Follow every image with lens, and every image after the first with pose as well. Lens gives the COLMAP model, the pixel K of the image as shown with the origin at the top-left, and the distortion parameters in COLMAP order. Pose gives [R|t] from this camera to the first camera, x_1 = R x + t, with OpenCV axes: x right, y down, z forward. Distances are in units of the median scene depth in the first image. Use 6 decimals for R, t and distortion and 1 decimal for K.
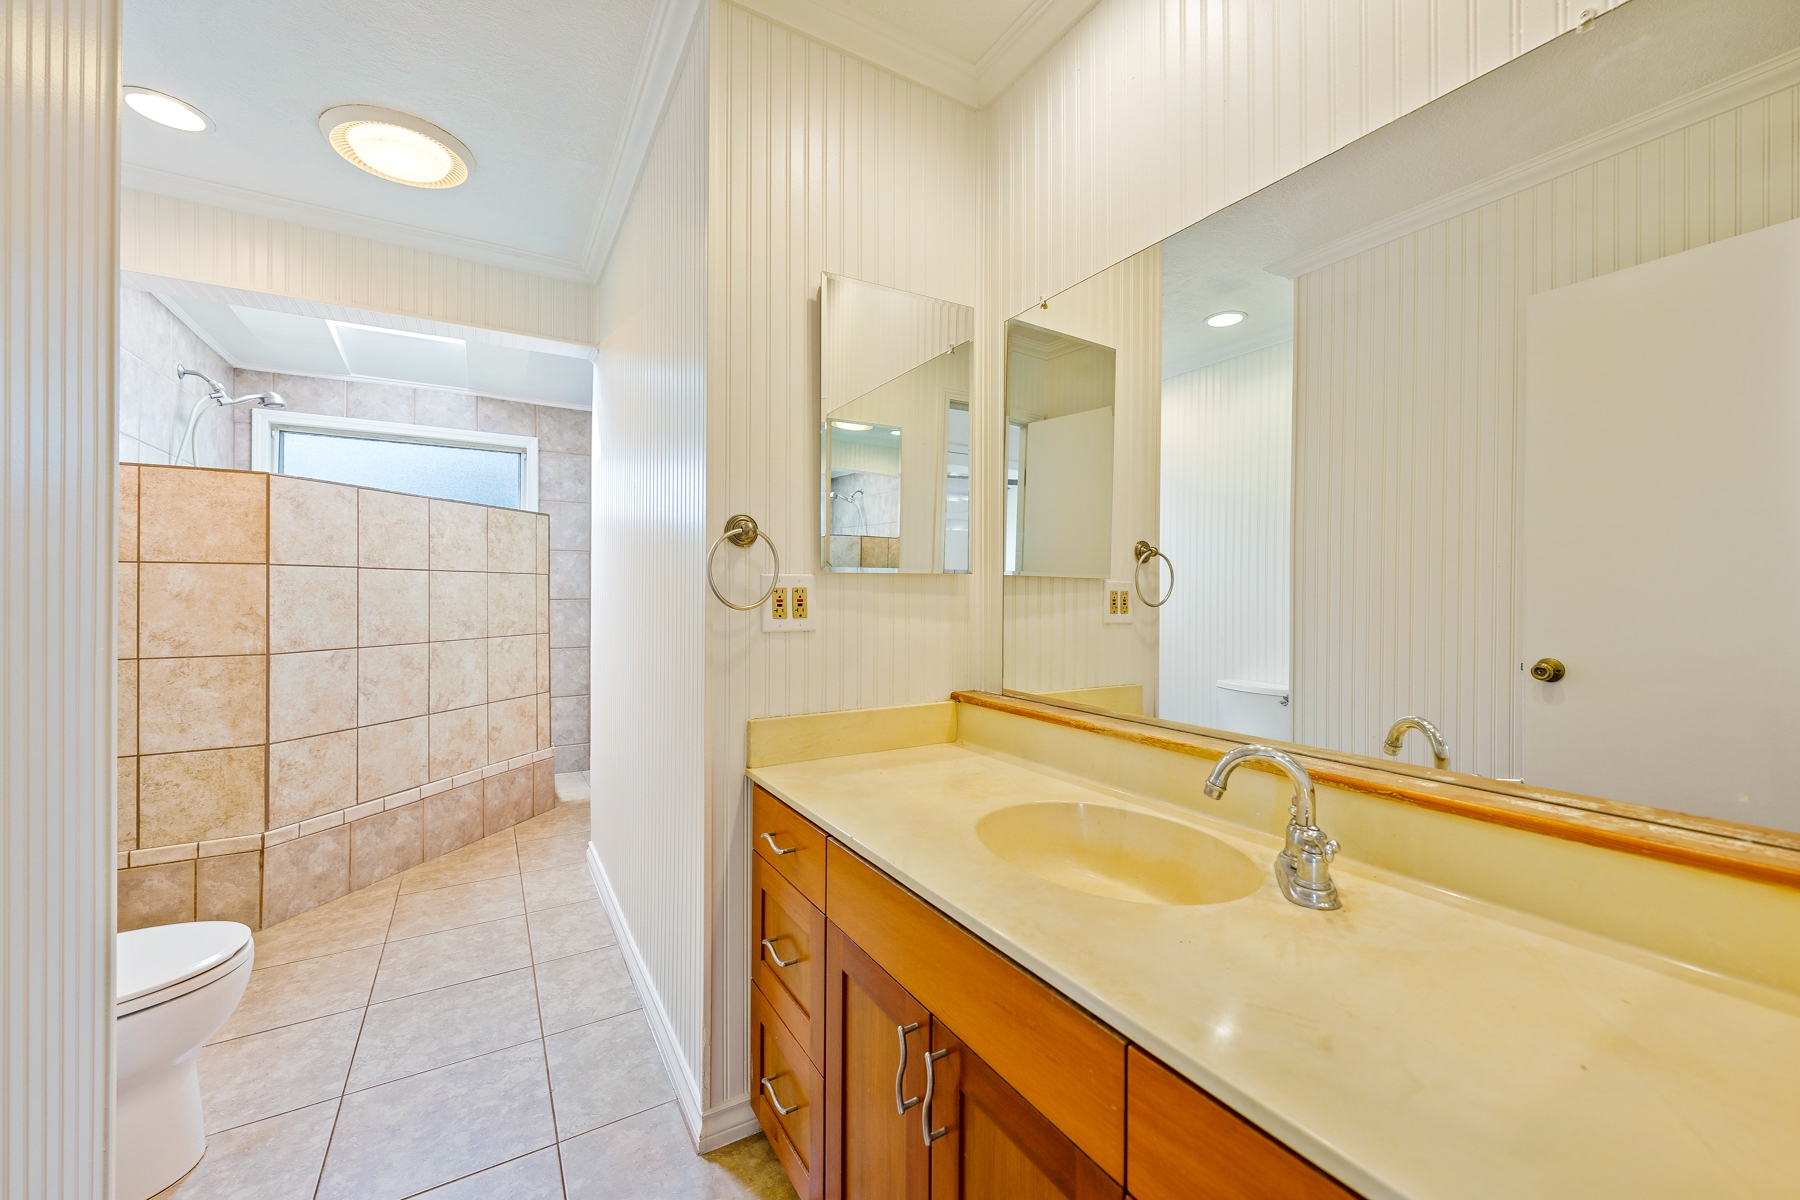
lens RADIAL K [[721.6, 0, 910.6], [0, 721.6, 583.7], [0, 0, 1]] dist [-0.000931, -0.000310]
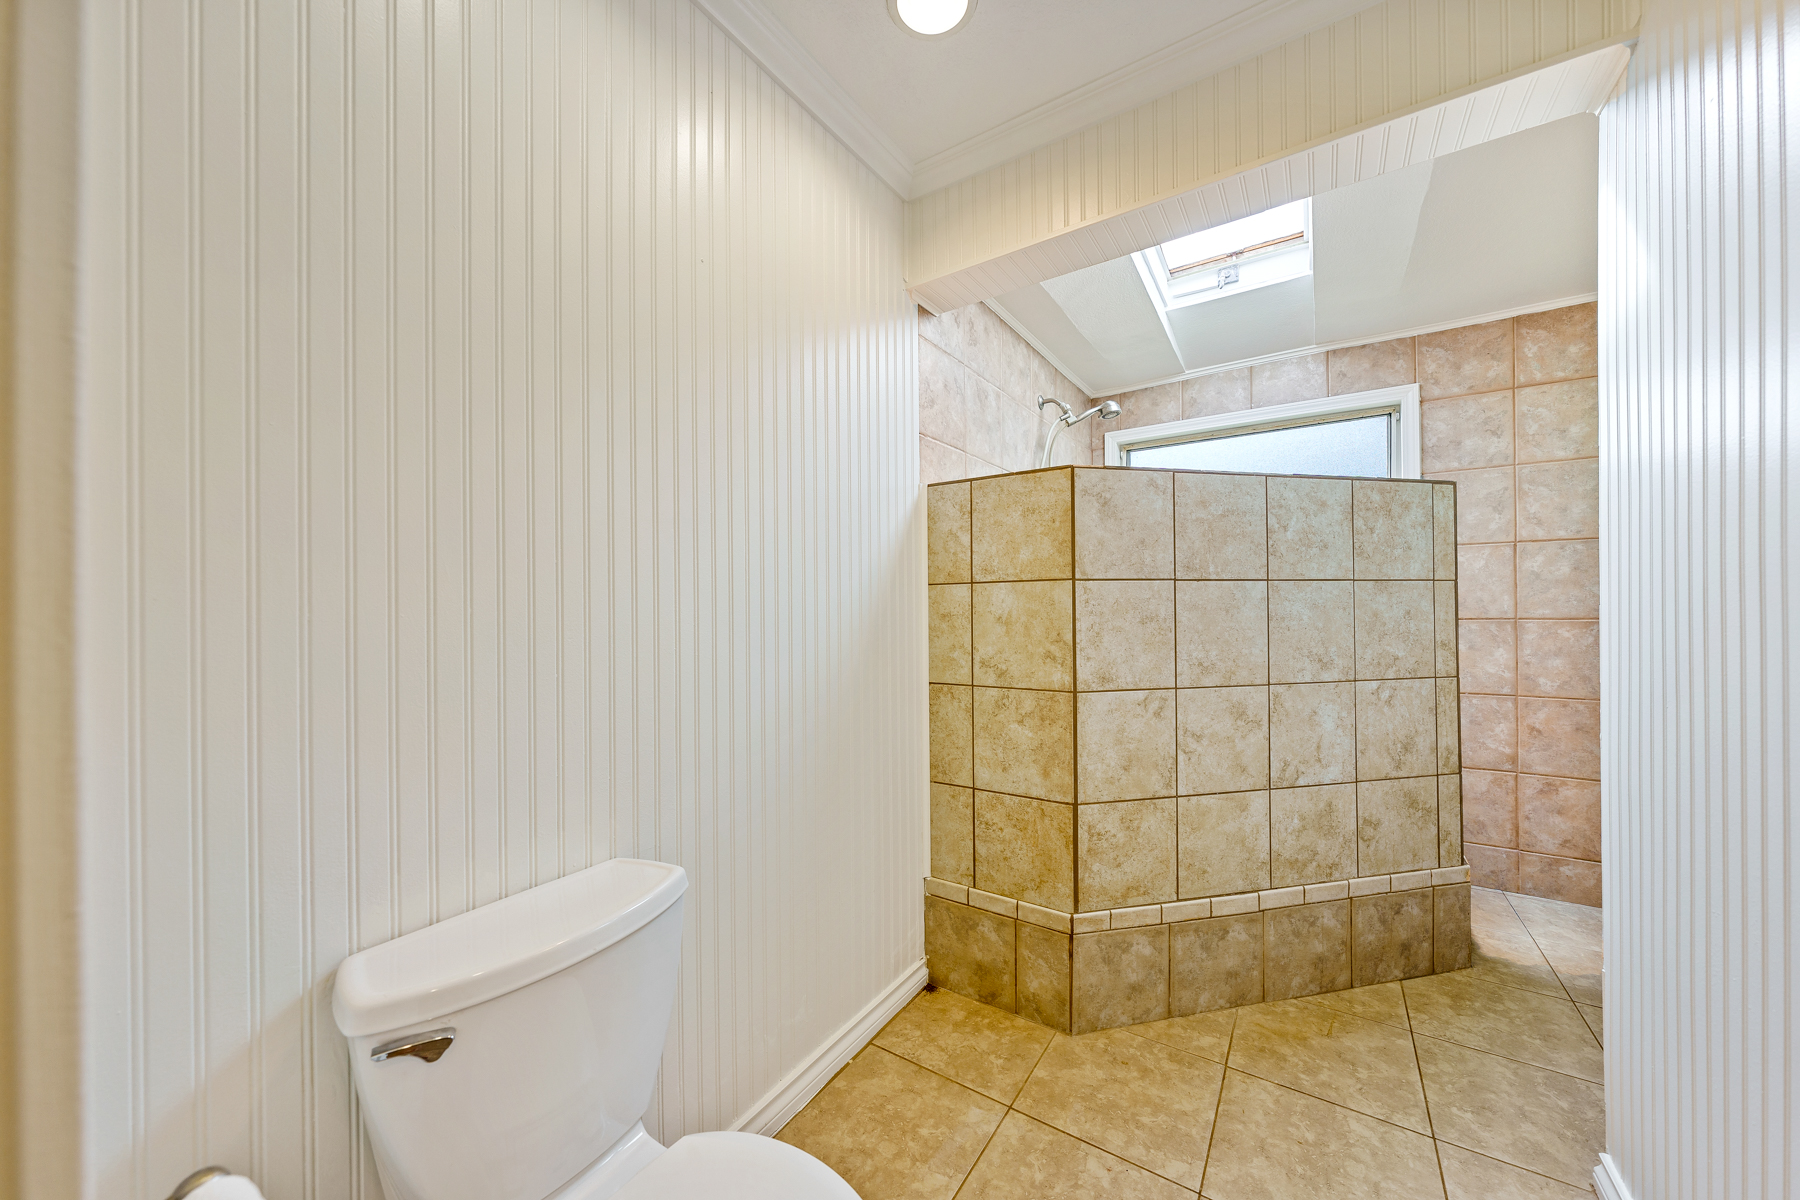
lens RADIAL K [[623.2, 0, 915.4], [0, 623.2, 615.2], [0, 0, 1]] dist [-0.005456, 0.000106]
pose [[0.441897, 0.003524, -0.897059, -0.313845], [0.021117, 0.999674, 0.014330, -0.000893], [0.896817, -0.025276, 0.441678, 0.482451]]
